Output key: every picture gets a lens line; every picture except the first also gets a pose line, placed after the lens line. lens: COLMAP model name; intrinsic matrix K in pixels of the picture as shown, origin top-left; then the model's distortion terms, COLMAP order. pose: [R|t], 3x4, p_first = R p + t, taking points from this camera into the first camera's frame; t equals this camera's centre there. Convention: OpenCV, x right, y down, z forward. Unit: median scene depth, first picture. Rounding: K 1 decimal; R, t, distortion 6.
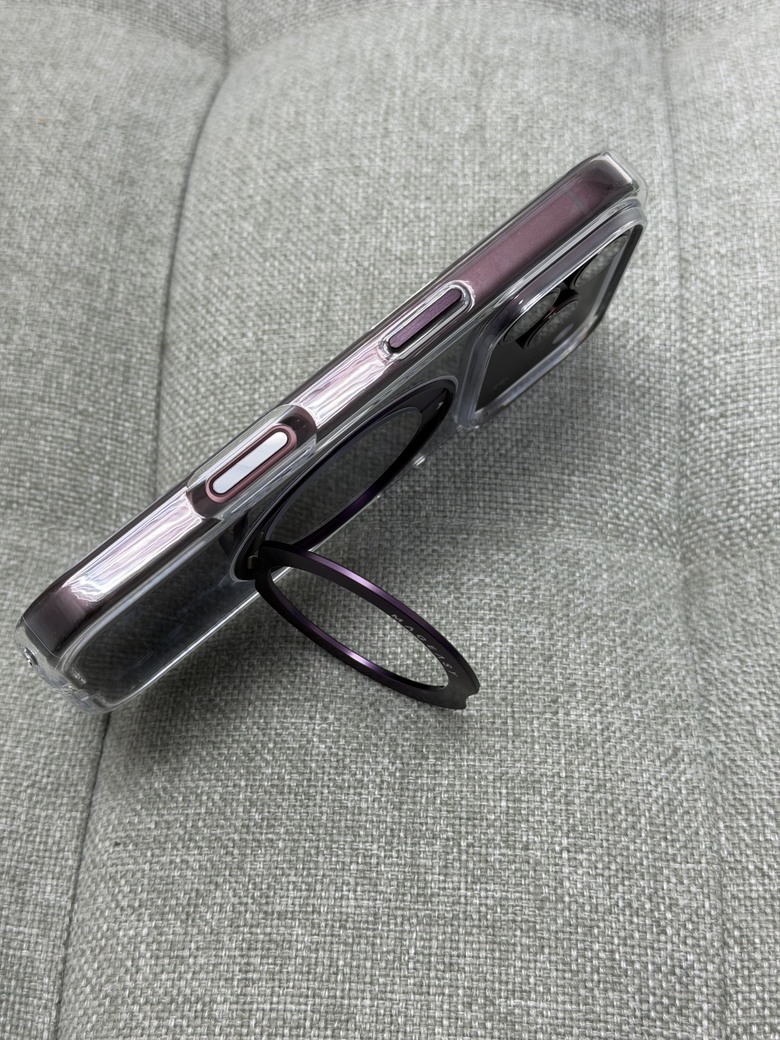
lens RADIAL K [[1476.3, 0, 389.6], [0, 1476.3, 520.3], [0, 0, 1]] dist [0.054035, 0.000000]
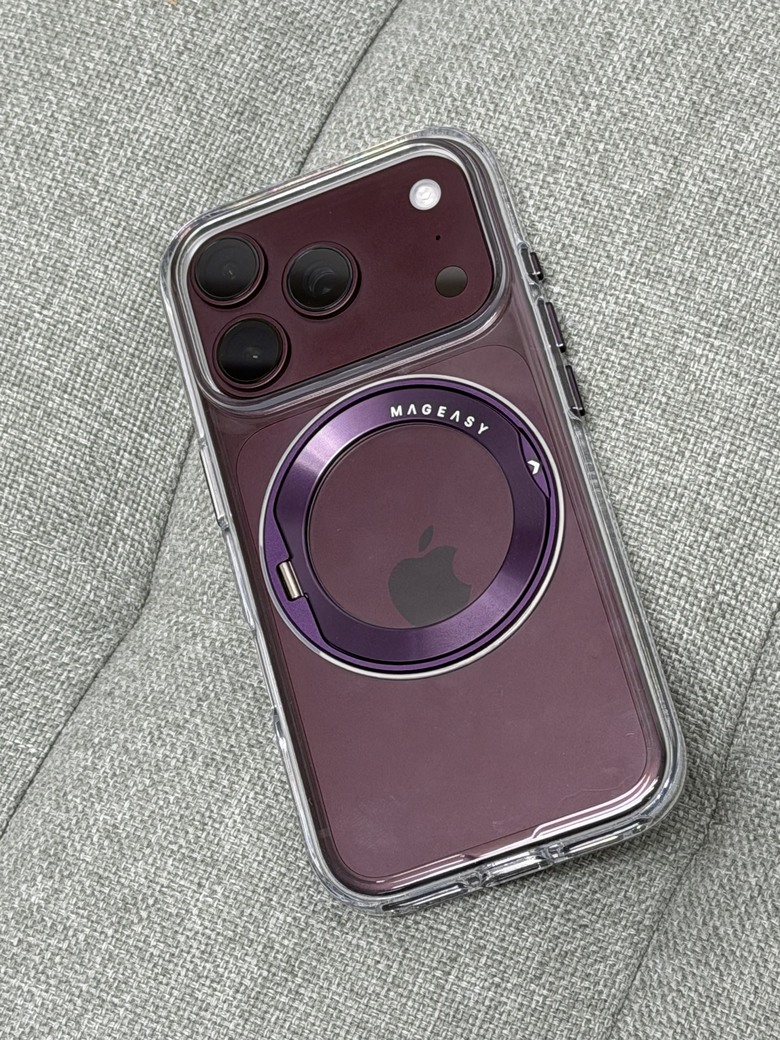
lens RADIAL K [[2984.5, 0, 390.7], [0, 2984.5, 520.4], [0, 0, 1]] dist [-0.041165, 0.000000]
pose [[0.928129, 0.295554, -0.226330, 0.410052], [-0.233335, 0.935613, 0.264922, -0.600003], [0.290056, -0.193071, 0.937332, -0.657095]]
